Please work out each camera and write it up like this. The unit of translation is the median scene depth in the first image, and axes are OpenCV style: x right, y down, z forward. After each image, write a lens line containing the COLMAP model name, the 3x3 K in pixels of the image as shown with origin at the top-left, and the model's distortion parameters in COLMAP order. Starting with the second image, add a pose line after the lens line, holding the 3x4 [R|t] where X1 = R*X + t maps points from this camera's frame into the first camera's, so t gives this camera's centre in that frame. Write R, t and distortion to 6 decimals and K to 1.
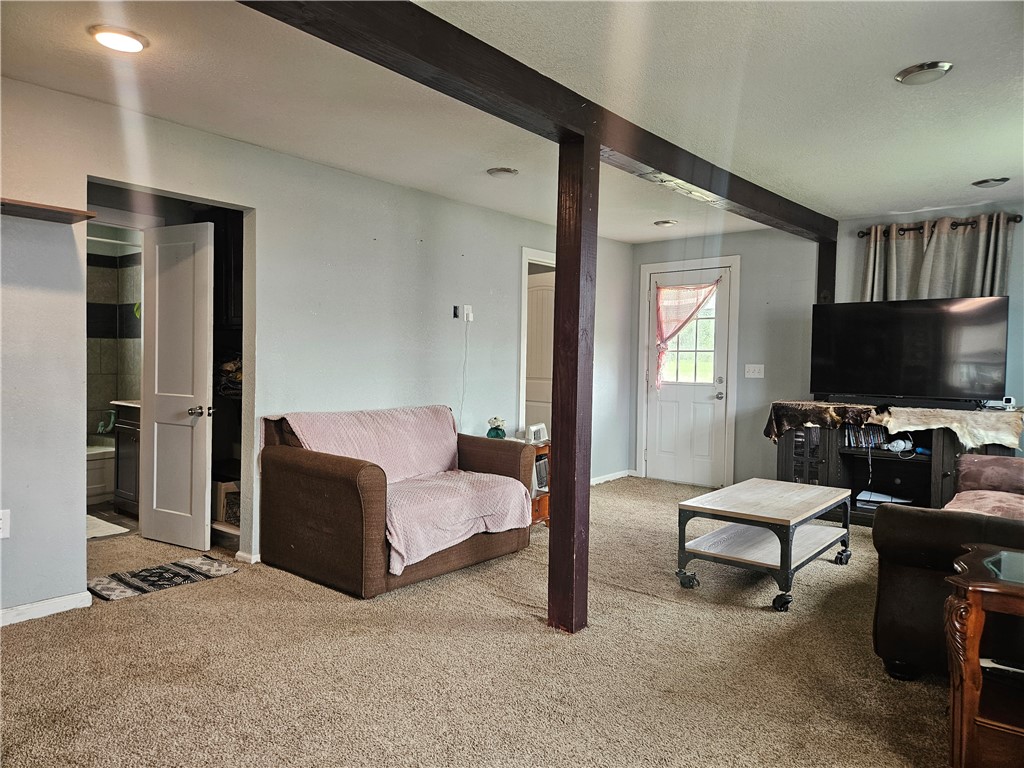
lens RADIAL K [[685.5, 0, 509.1], [0, 685.5, 383.0], [0, 0, 1]] dist [0.077410, -0.056513]
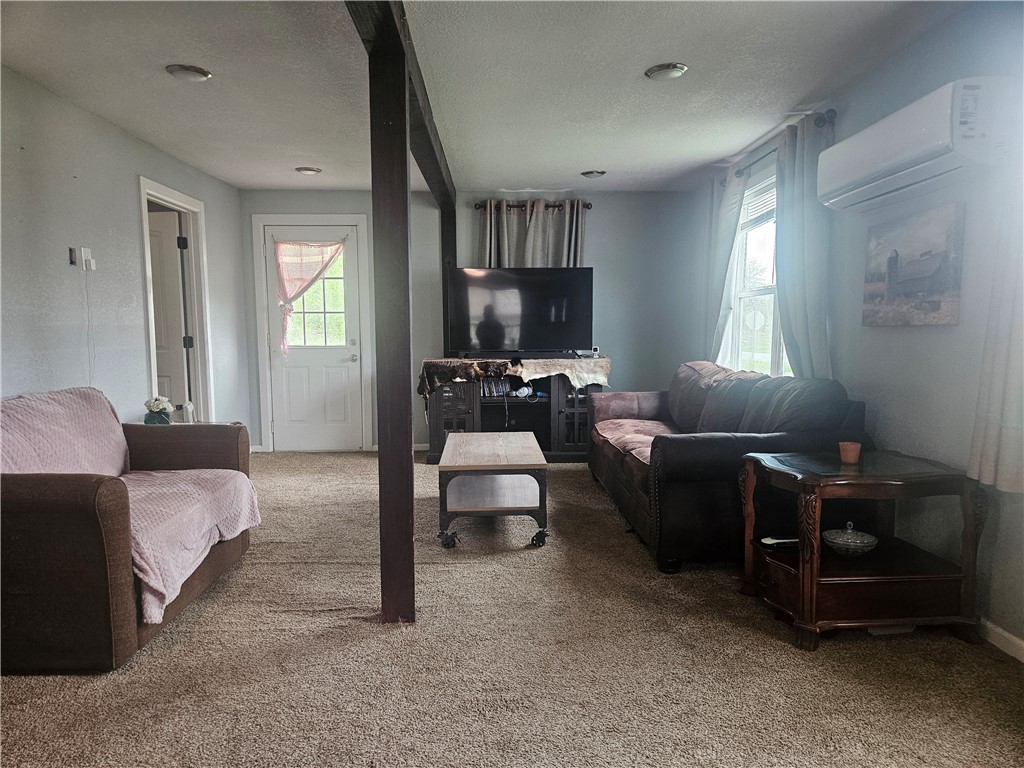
lens RADIAL K [[685.5, 0, 509.7], [0, 685.5, 391.8], [0, 0, 1]] dist [0.077410, -0.056513]
pose [[0.751164, -0.081199, 0.655102, -0.226044], [0.038694, 0.996116, 0.079099, -0.003405], [-0.658980, -0.034068, 0.751388, 0.145263]]
